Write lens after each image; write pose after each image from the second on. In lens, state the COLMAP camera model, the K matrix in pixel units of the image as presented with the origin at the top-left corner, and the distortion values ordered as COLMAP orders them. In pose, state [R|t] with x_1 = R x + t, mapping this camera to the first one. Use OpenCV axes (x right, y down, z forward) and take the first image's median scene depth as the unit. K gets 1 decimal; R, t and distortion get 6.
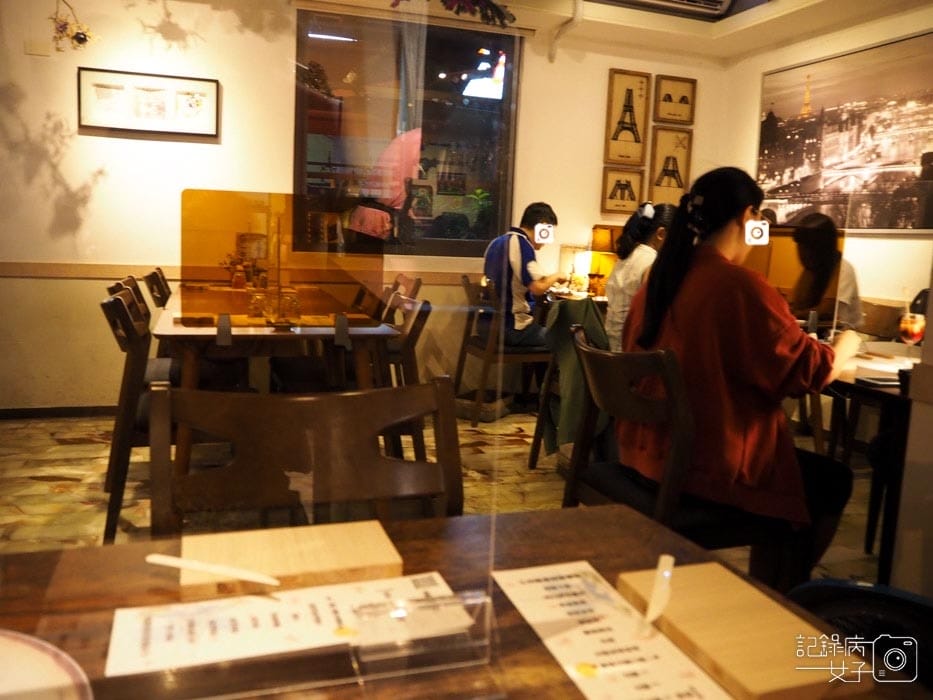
lens RADIAL K [[768.5, 0, 460.0], [0, 768.5, 344.4], [0, 0, 1]] dist [-0.045635, 0.000127]
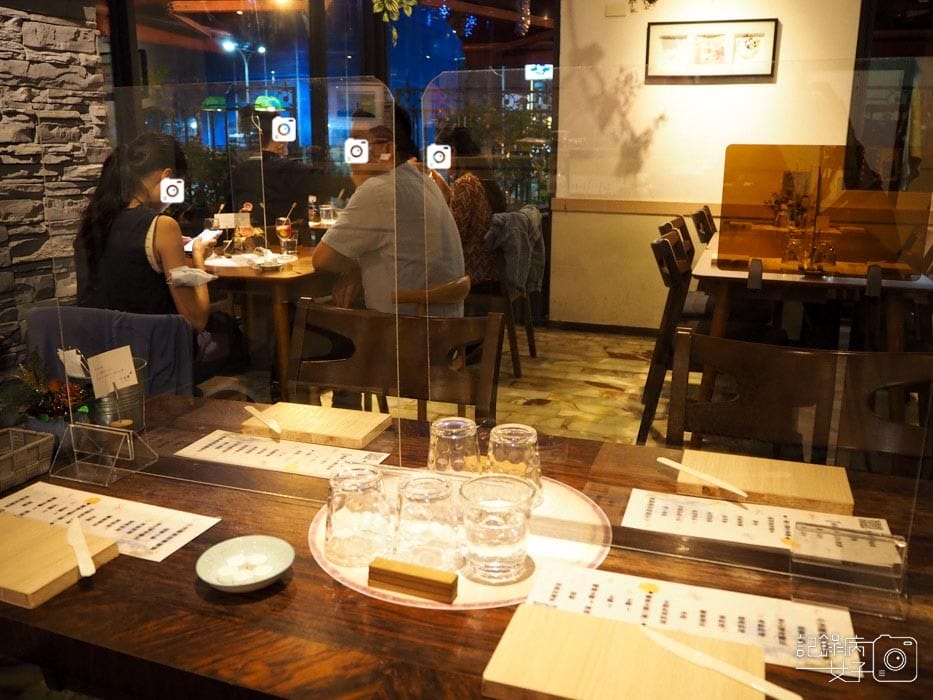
lens RADIAL K [[768.5, 0, 464.3], [0, 768.5, 348.8], [0, 0, 1]] dist [-0.045635, 0.000127]
pose [[0.775032, 0.119240, -0.620570, 0.048049], [-0.053395, 0.990881, 0.123708, -0.022331], [0.629662, -0.062742, 0.774332, -0.090152]]
